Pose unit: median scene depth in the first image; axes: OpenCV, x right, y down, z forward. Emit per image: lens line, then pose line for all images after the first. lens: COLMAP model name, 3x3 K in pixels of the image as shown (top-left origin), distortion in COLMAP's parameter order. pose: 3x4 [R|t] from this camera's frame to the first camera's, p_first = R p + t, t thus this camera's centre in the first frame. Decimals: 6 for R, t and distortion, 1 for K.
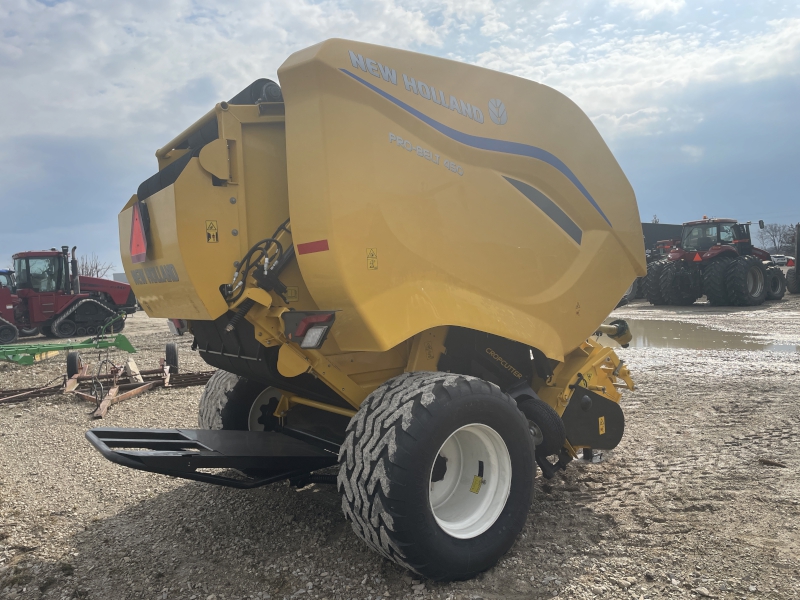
lens RADIAL K [[604.9, 0, 377.8], [0, 604.9, 299.6], [0, 0, 1]] dist [0.029180, -0.001010]
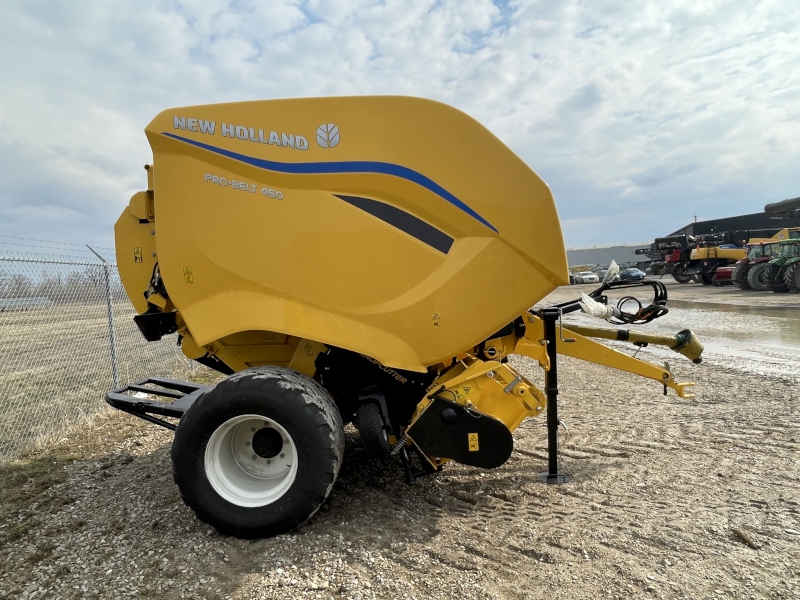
lens RADIAL K [[514.5, 0, 400.0], [0, 514.5, 300.0], [0, 0, 1]] dist [-0.021289, 0.000470]
pose [[0.804100, 0.037409, -0.593315, 0.769170], [-0.012582, 0.998865, 0.045928, -0.053995], [0.594361, -0.029466, 0.803659, 0.296805]]
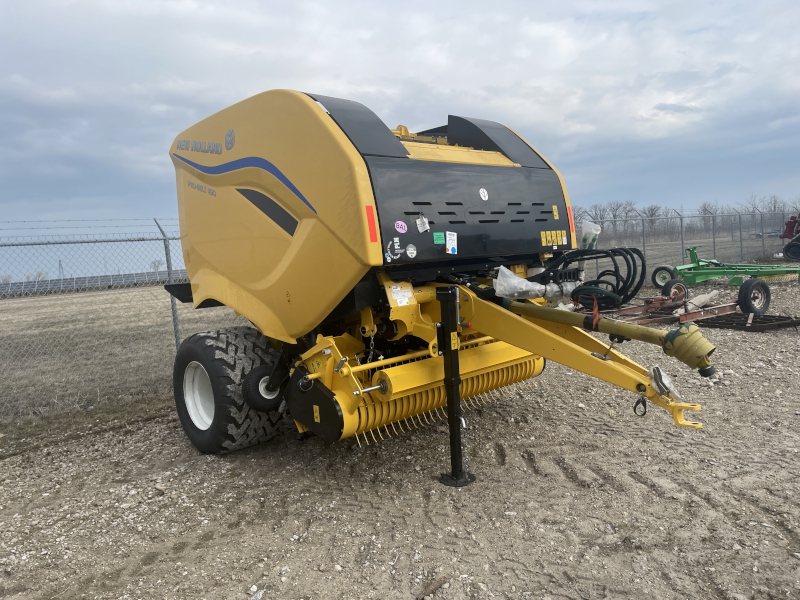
lens RADIAL K [[617.0, 0, 363.6], [0, 617.0, 298.8], [0, 0, 1]] dist [0.004302, -0.002899]
pose [[0.102771, 0.115984, -0.987920, 1.408152], [0.047828, 0.991454, 0.121374, -0.106404], [0.993554, -0.059724, 0.096346, 1.019981]]
